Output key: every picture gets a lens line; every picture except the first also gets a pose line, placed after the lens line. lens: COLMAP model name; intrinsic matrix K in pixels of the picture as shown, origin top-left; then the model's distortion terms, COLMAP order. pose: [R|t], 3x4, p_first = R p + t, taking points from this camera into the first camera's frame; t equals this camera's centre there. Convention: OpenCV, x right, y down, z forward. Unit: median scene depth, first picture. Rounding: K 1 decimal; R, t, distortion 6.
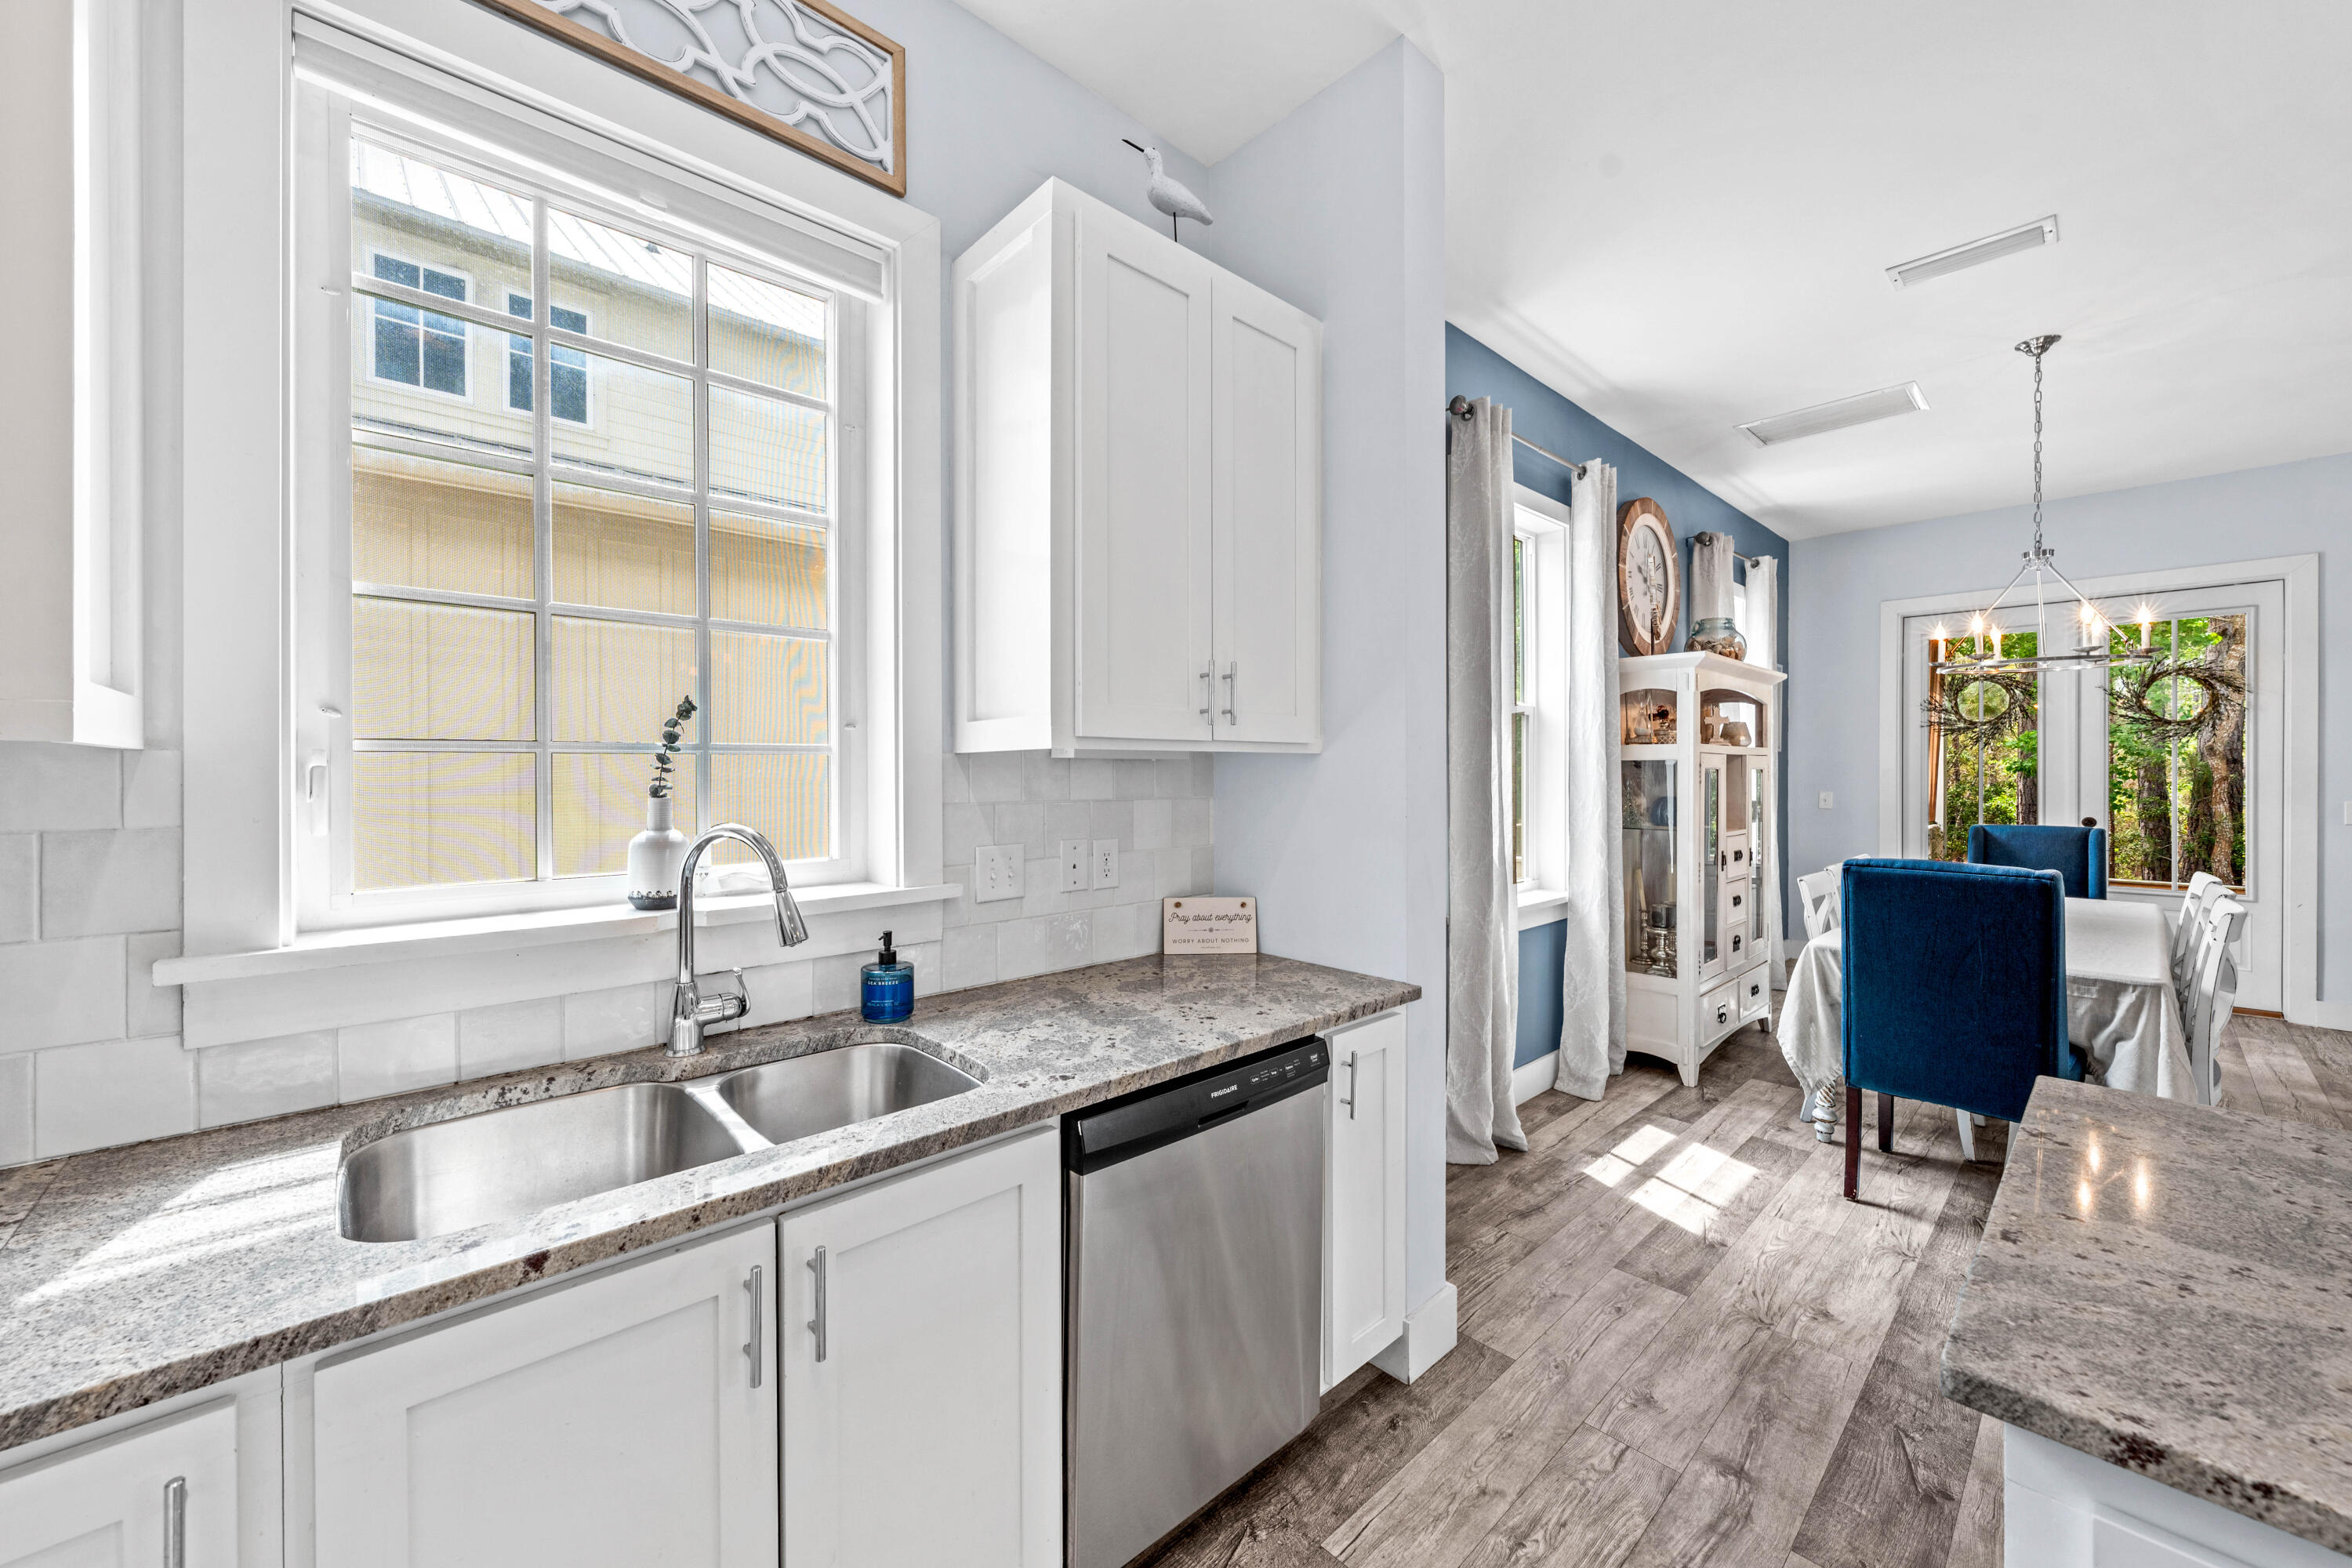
lens RADIAL K [[871.1, 0, 1174.7], [0, 871.1, 776.9], [0, 0, 1]] dist [0.000360, -0.000015]
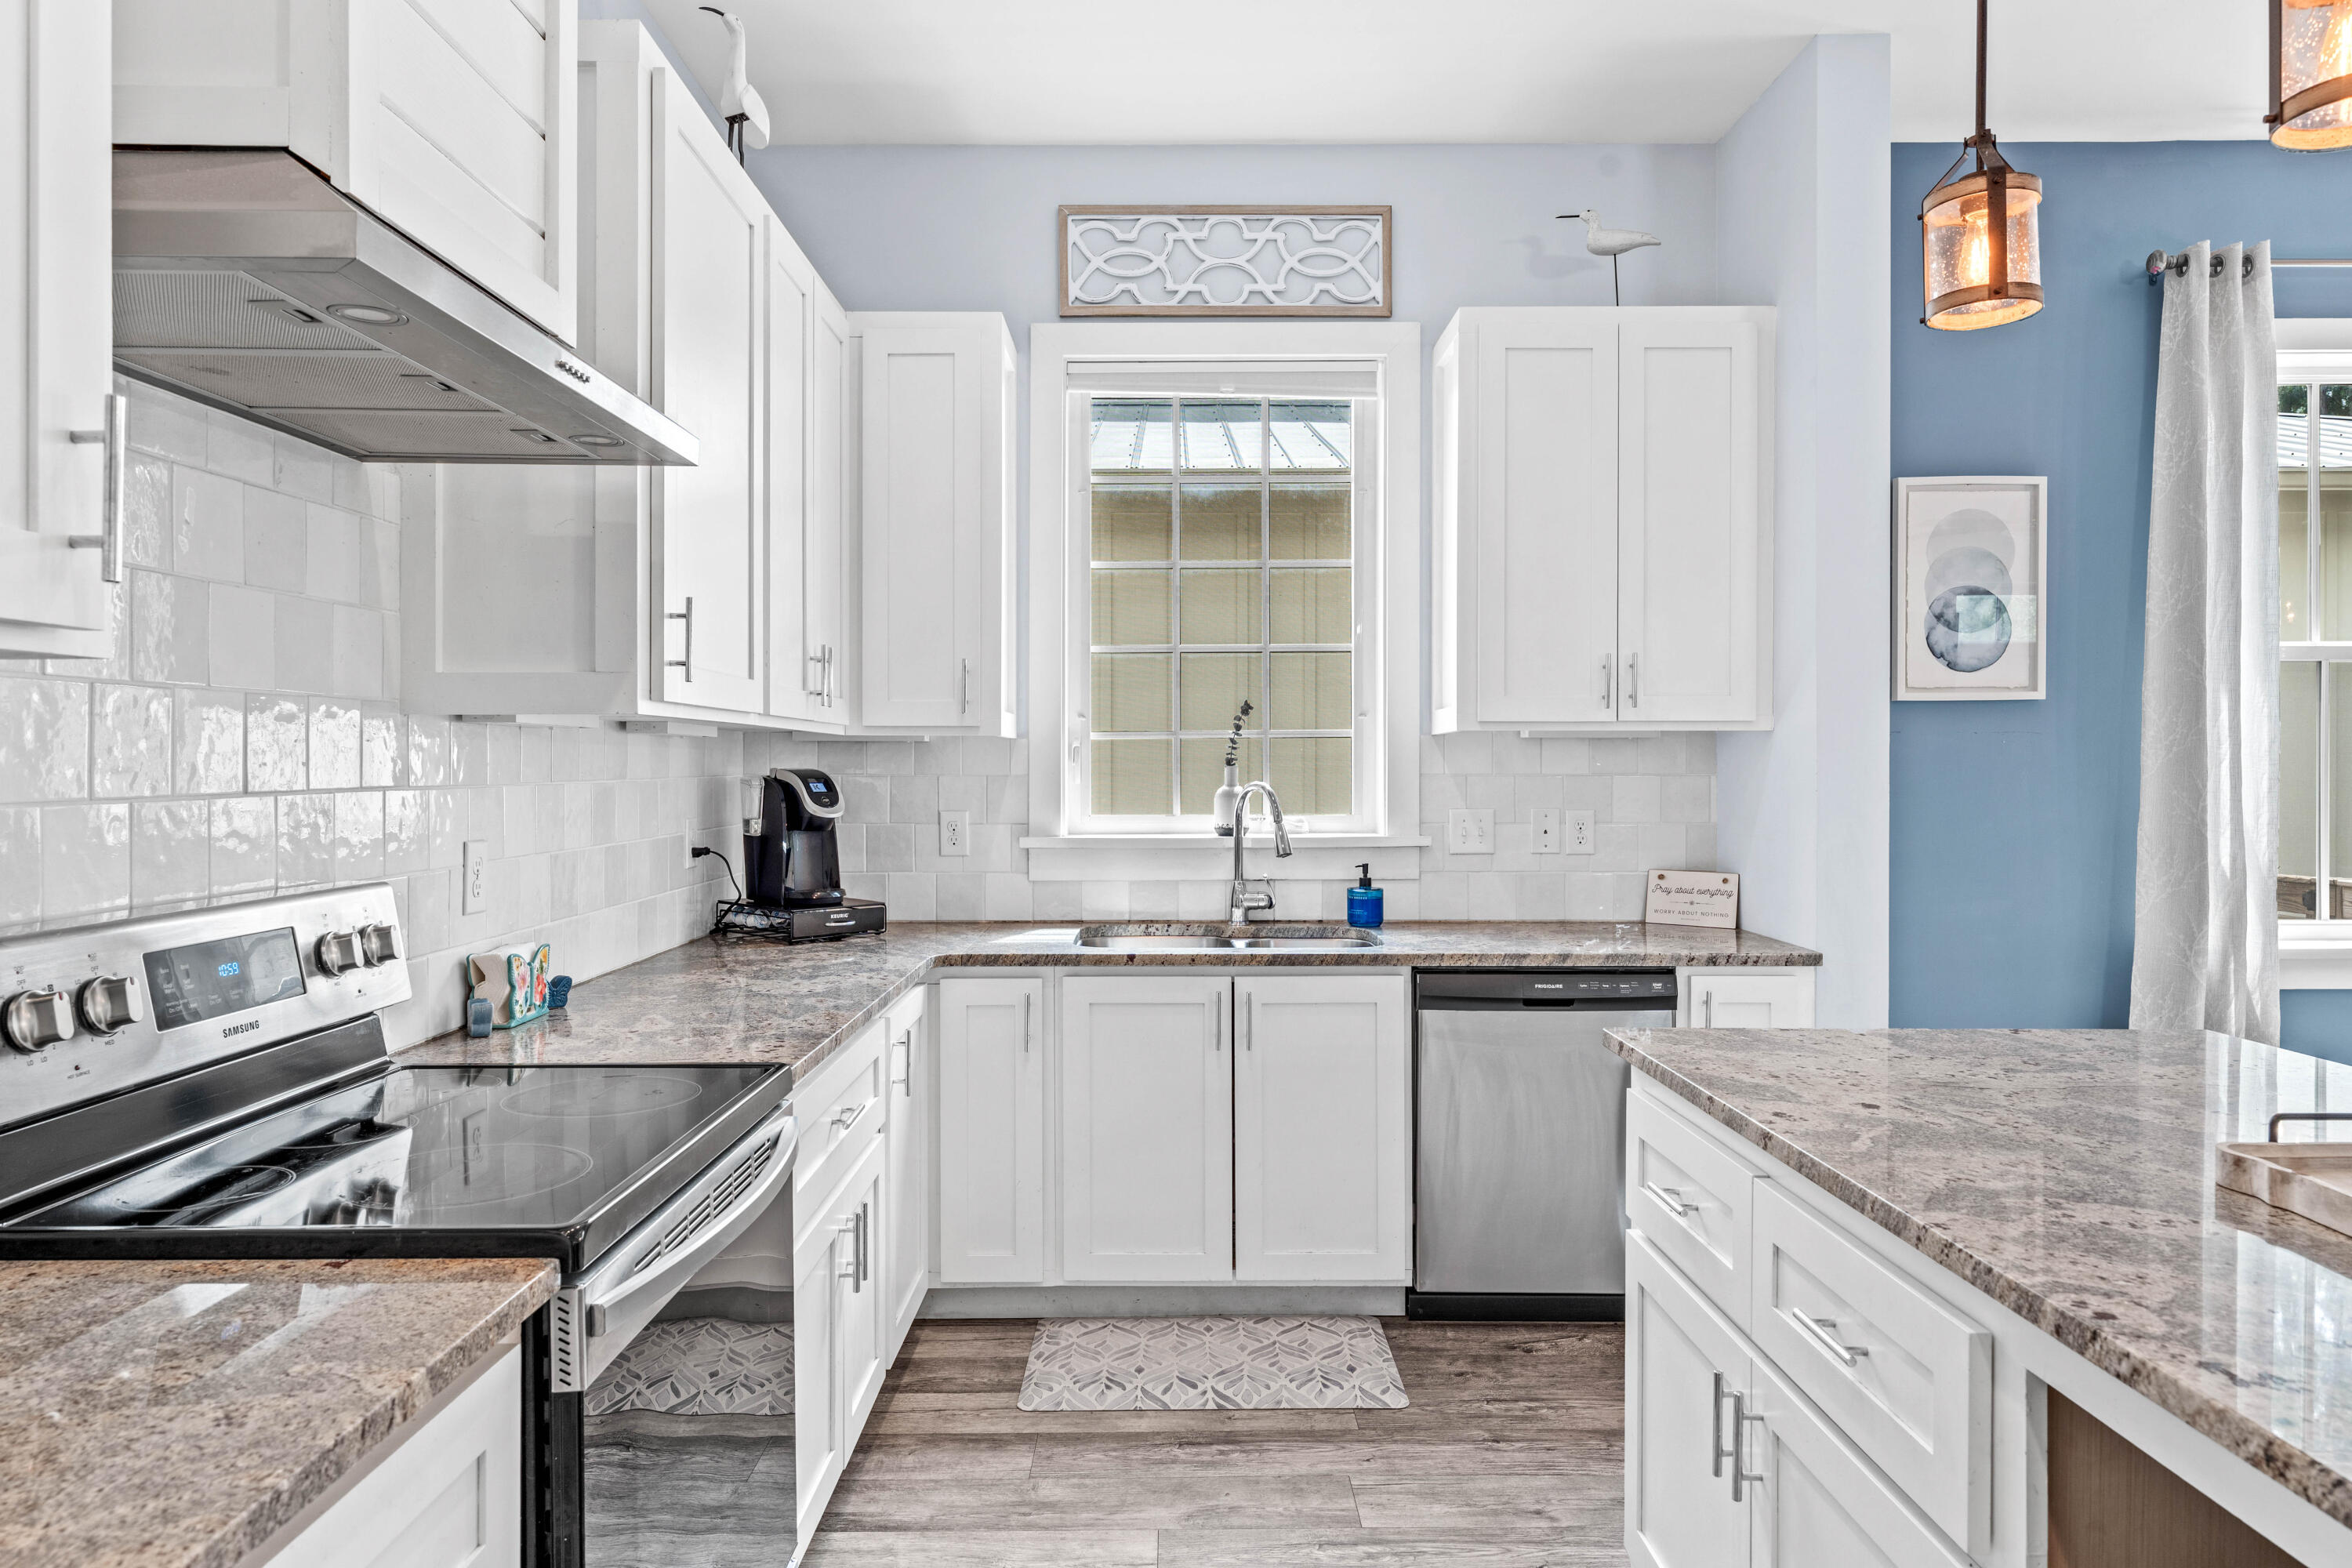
lens RADIAL K [[1482.9, 0, 1184.6], [0, 1482.9, 766.9], [0, 0, 1]] dist [0.003901, 0.000767]
pose [[0.738750, 0.002540, -0.673974, 0.786596], [-0.004372, 0.999990, -0.001023, 0.019829], [0.673965, 0.003703, 0.738754, -0.704689]]
